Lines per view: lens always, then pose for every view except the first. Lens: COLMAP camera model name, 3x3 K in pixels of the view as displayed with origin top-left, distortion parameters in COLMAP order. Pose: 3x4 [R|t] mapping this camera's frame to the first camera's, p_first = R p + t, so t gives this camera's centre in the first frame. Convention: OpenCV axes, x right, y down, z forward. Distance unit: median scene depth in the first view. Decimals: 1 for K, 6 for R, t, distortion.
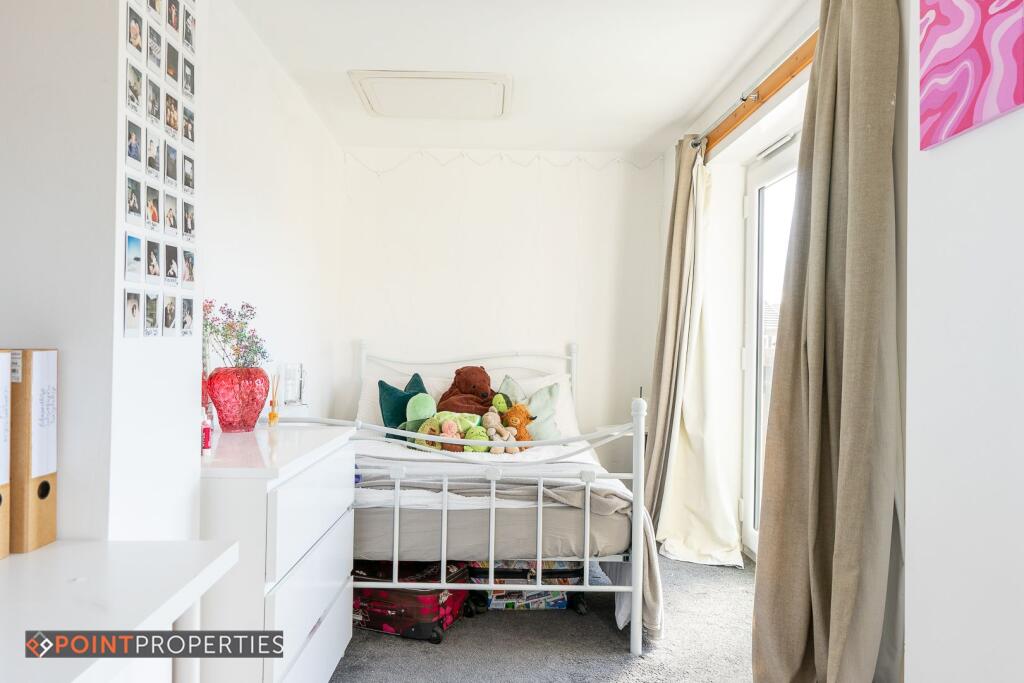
lens RADIAL K [[679.7, 0, 512.0], [0, 679.7, 341.5], [0, 0, 1]] dist [0.007206, 0.000433]
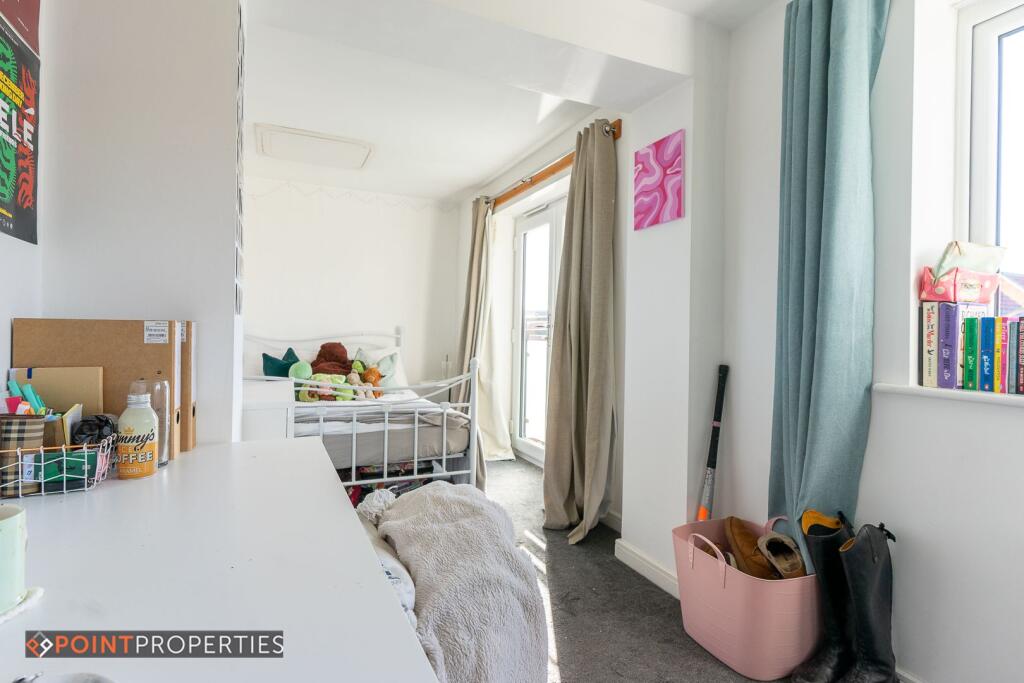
lens RADIAL K [[492.6, 0, 512.0], [0, 492.6, 341.5], [0, 0, 1]] dist [0.000323, 0.000019]
pose [[0.916358, -0.007108, 0.400297, -0.212036], [-0.003768, 0.999645, 0.026376, 0.011395], [-0.400342, -0.025678, 0.916006, -0.142566]]
